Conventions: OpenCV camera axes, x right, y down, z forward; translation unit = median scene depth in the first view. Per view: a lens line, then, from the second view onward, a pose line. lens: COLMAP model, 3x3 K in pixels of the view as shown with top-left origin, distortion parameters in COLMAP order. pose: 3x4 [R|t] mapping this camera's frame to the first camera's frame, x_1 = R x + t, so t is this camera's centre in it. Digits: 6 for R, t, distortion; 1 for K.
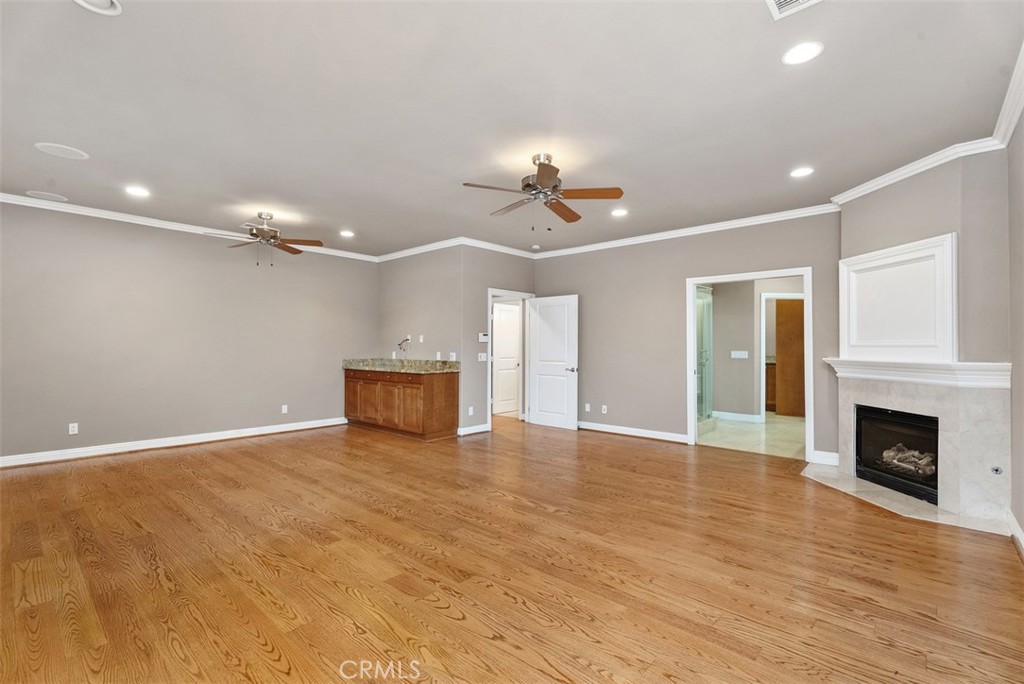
lens RADIAL K [[456.7, 0, 509.5], [0, 456.7, 341.8], [0, 0, 1]] dist [-0.000846, -0.000558]
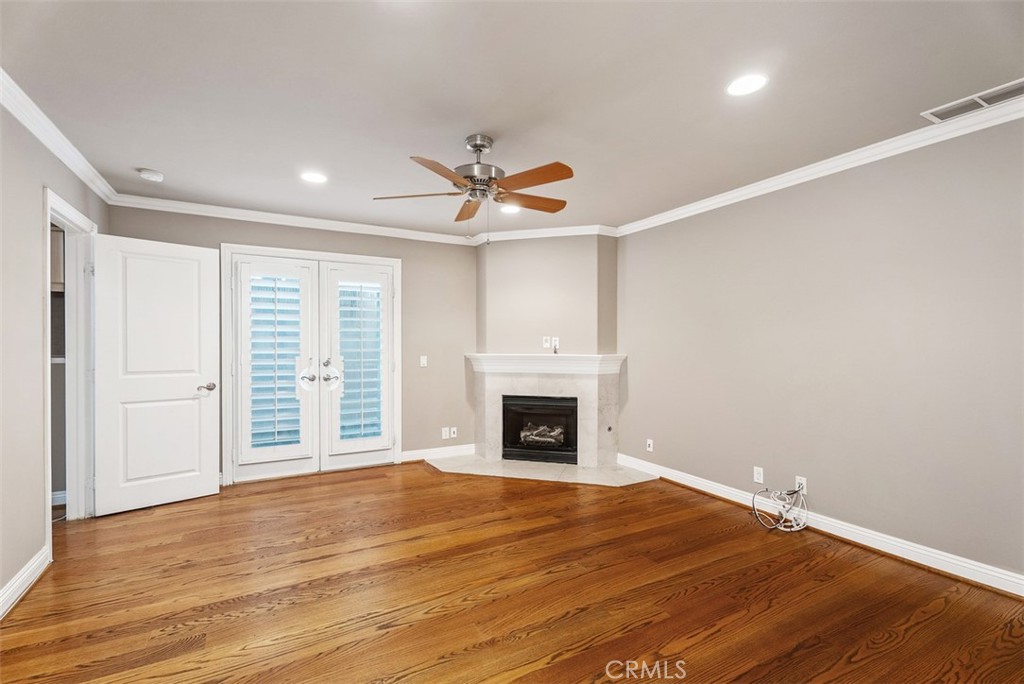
lens RADIAL K [[456.7, 0, 509.5], [0, 456.7, 341.8], [0, 0, 1]] dist [-0.000846, -0.000558]
pose [[0.322813, 0.002346, 0.946460, -0.353536], [-0.012614, 0.999919, 0.001823, 0.002764], [-0.946379, -0.012528, 0.322817, 0.708237]]
